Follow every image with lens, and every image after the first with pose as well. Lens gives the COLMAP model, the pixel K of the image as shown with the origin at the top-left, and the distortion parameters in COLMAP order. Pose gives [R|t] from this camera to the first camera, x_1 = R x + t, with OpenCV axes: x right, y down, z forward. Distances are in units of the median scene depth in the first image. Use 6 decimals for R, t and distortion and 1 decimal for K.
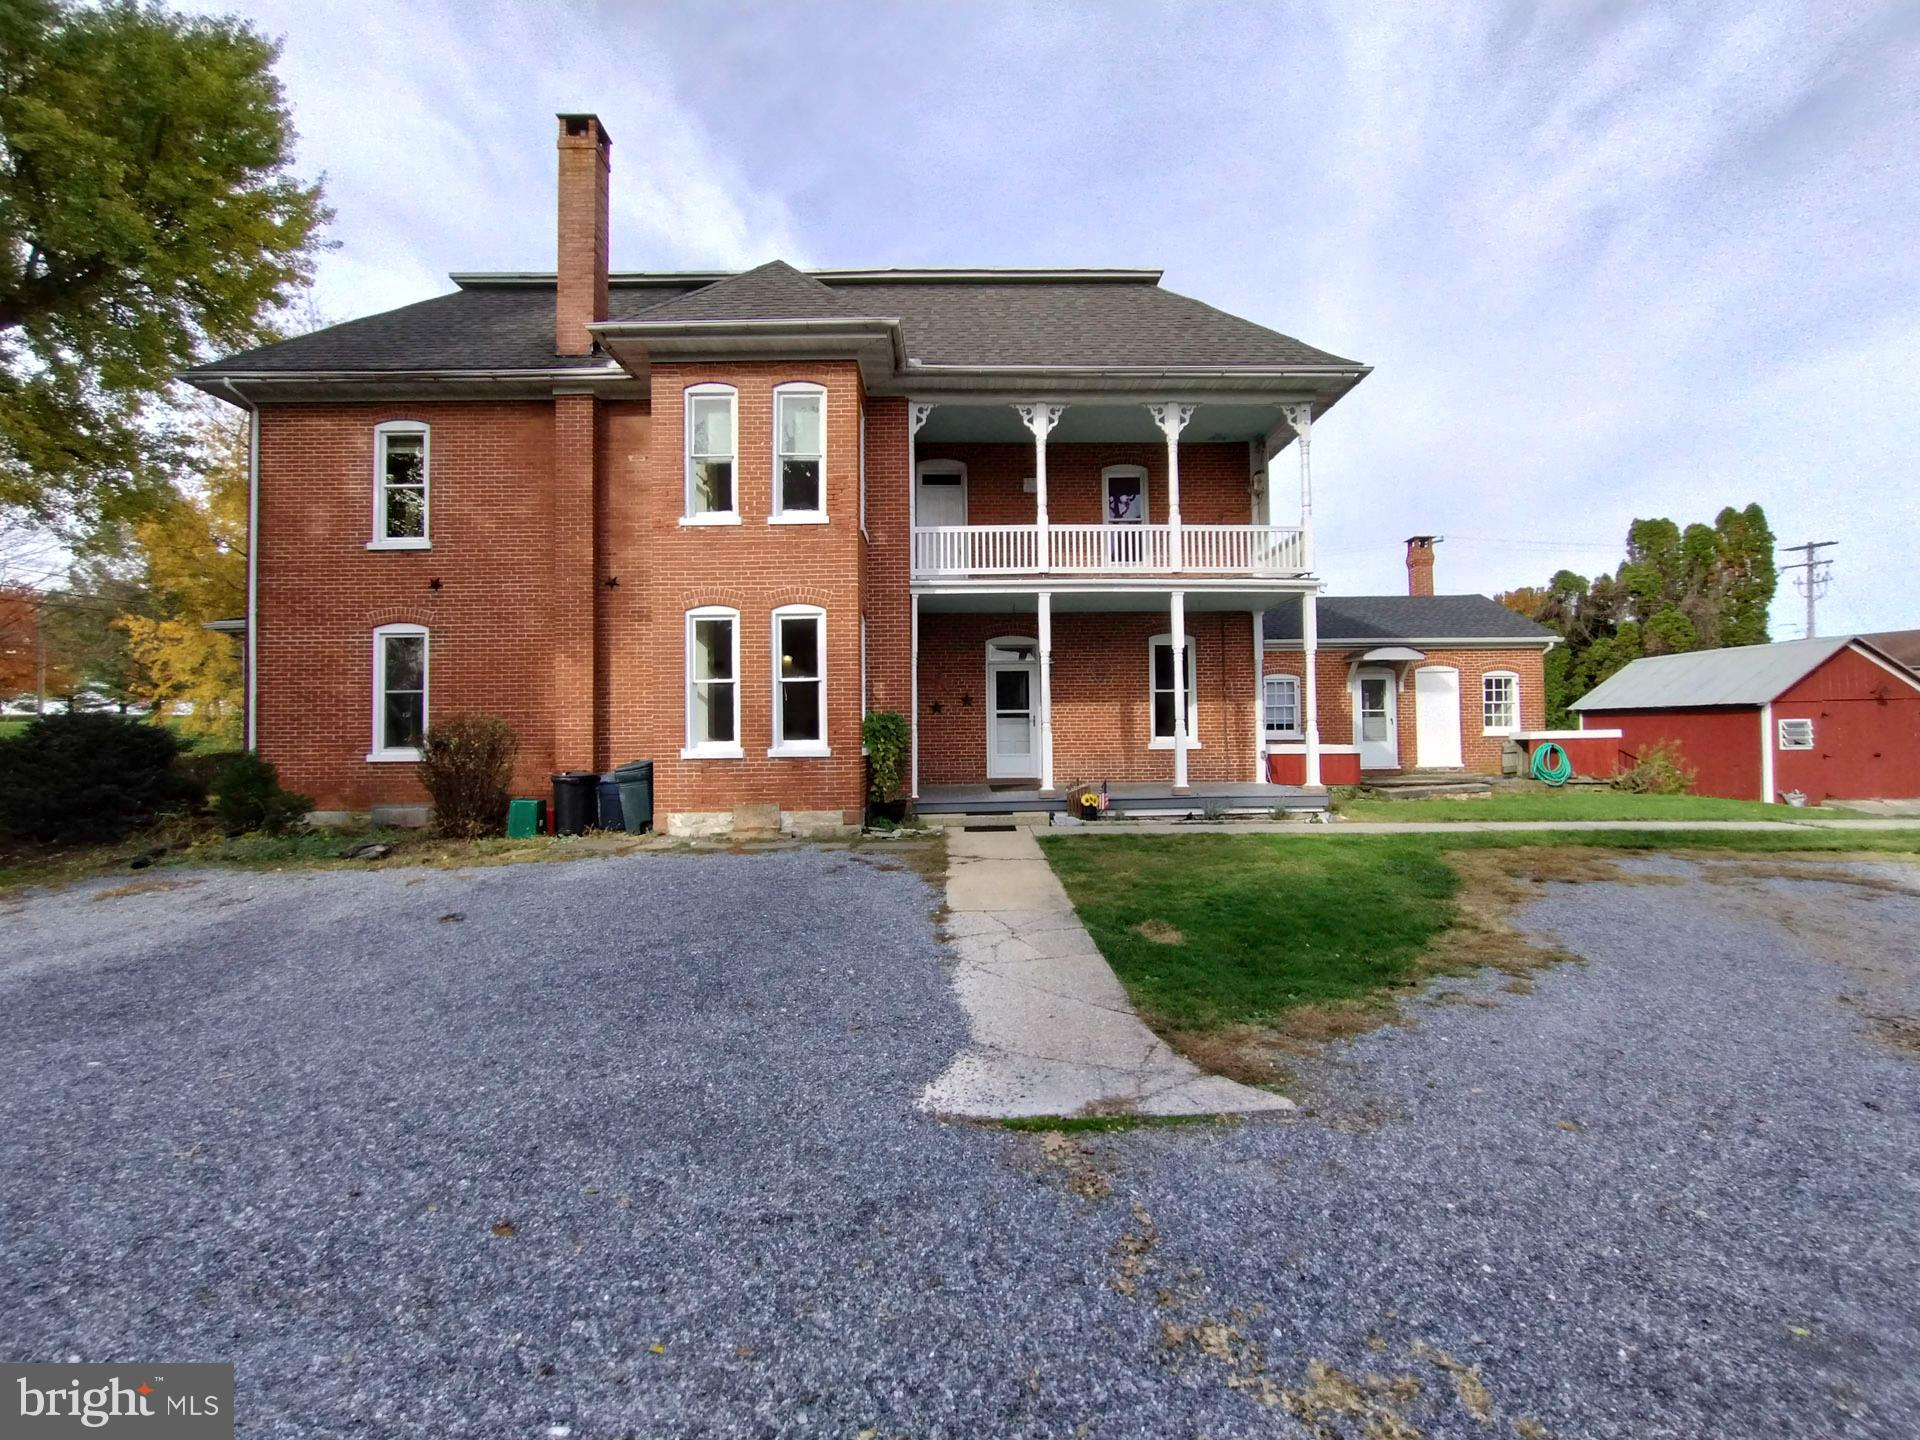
lens RADIAL K [[902.2, 0, 960.7], [0, 902.2, 699.9], [0, 0, 1]] dist [-0.019631, 0.001657]
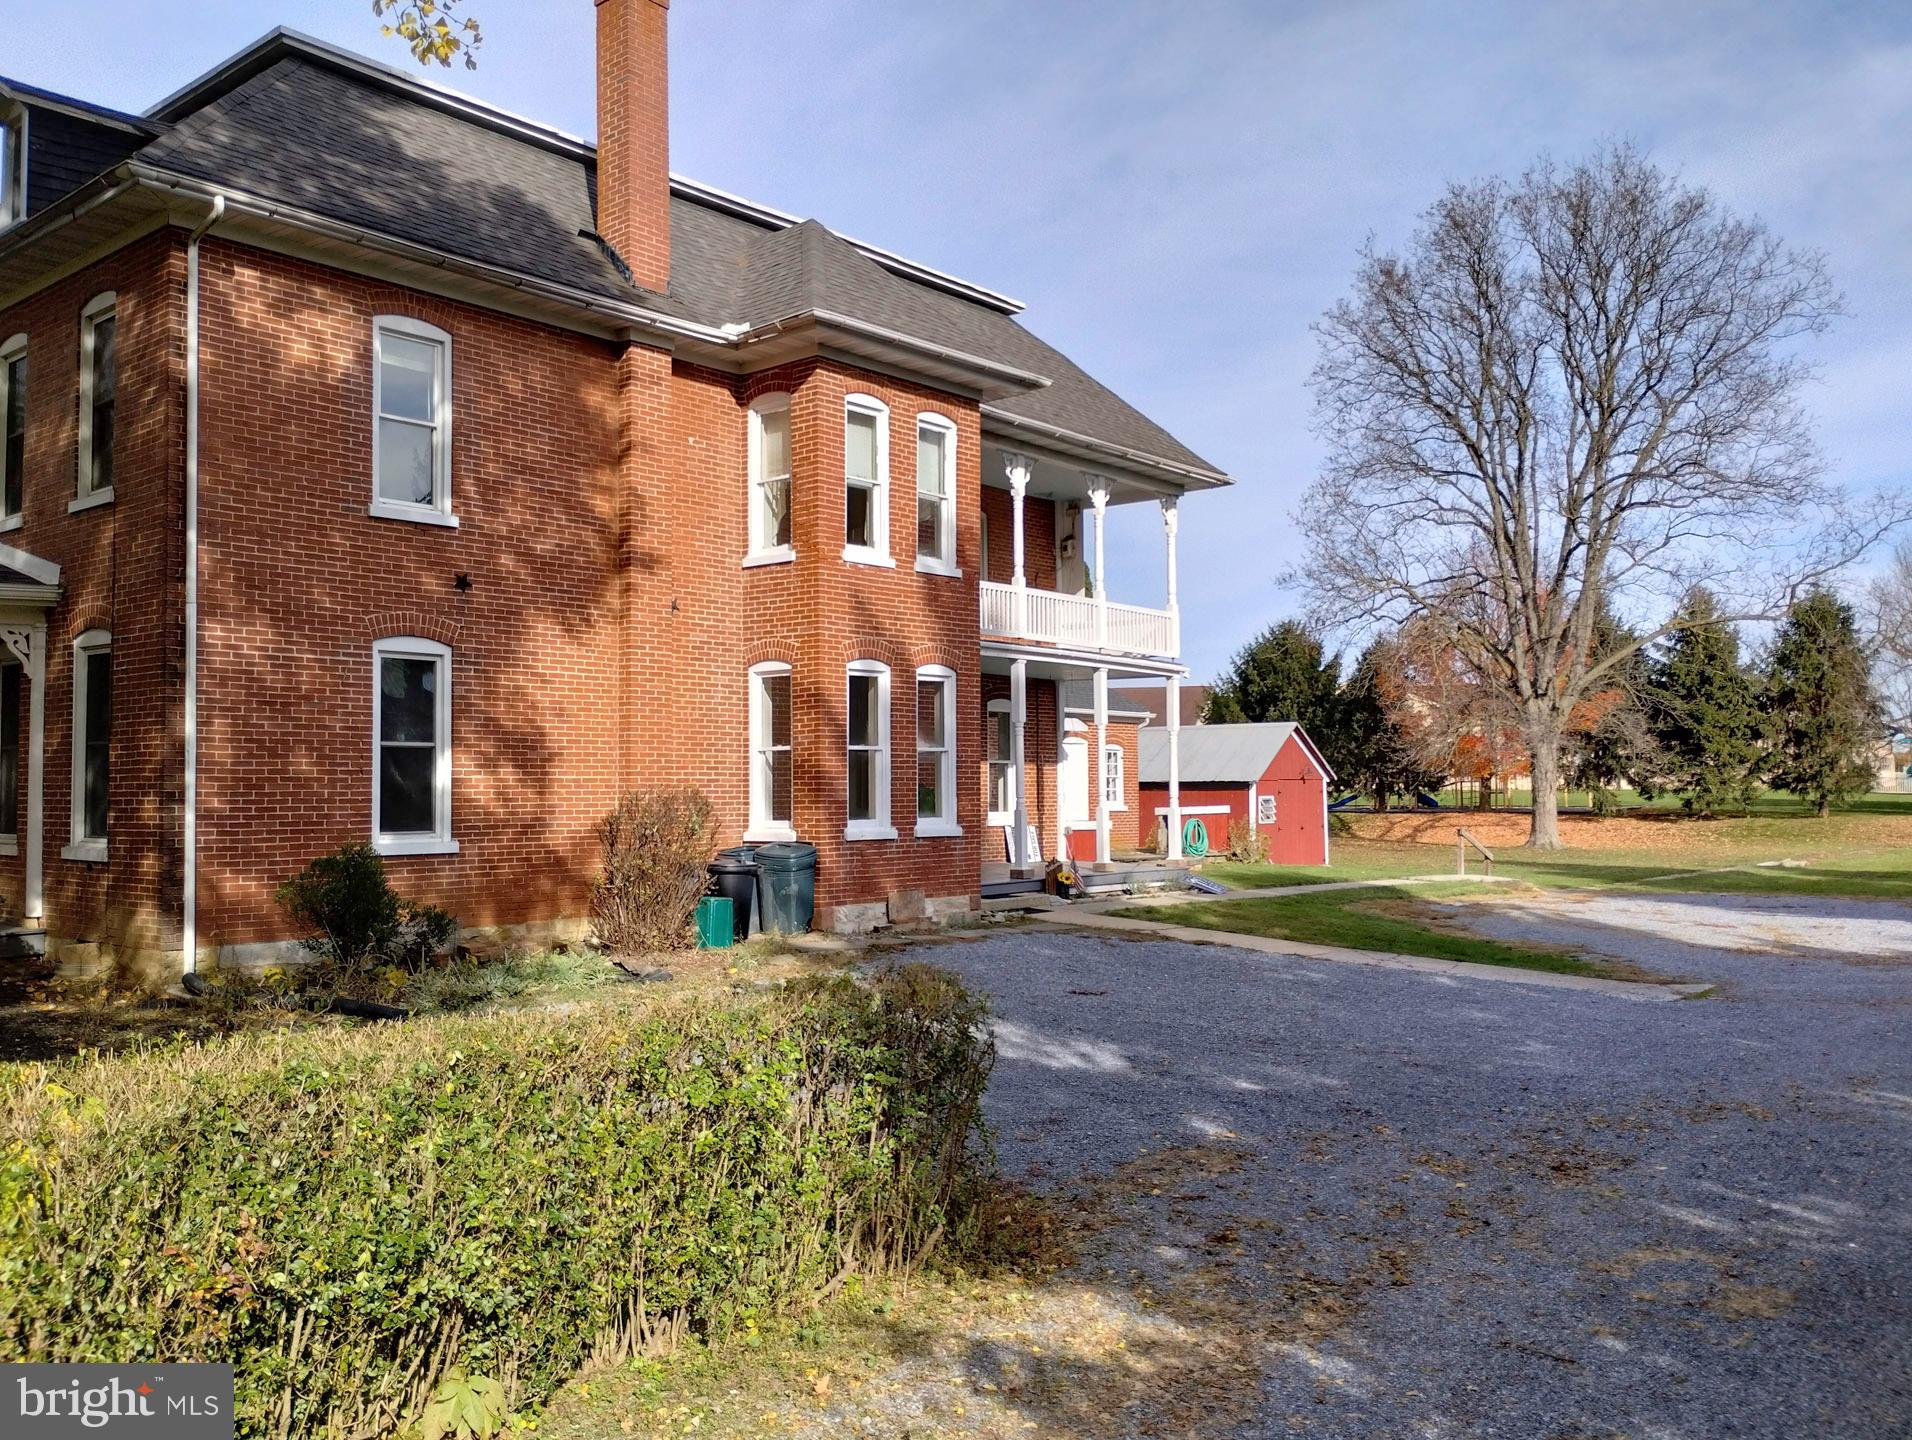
lens RADIAL K [[1585.9, 0, 970.7], [0, 1585.9, 723.3], [0, 0, 1]] dist [0.037702, -0.066126]
pose [[0.659096, 0.040781, 0.750953, -1.176494], [-0.032045, 0.999145, -0.026134, -0.007128], [-0.751376, -0.006839, 0.659839, -0.046609]]
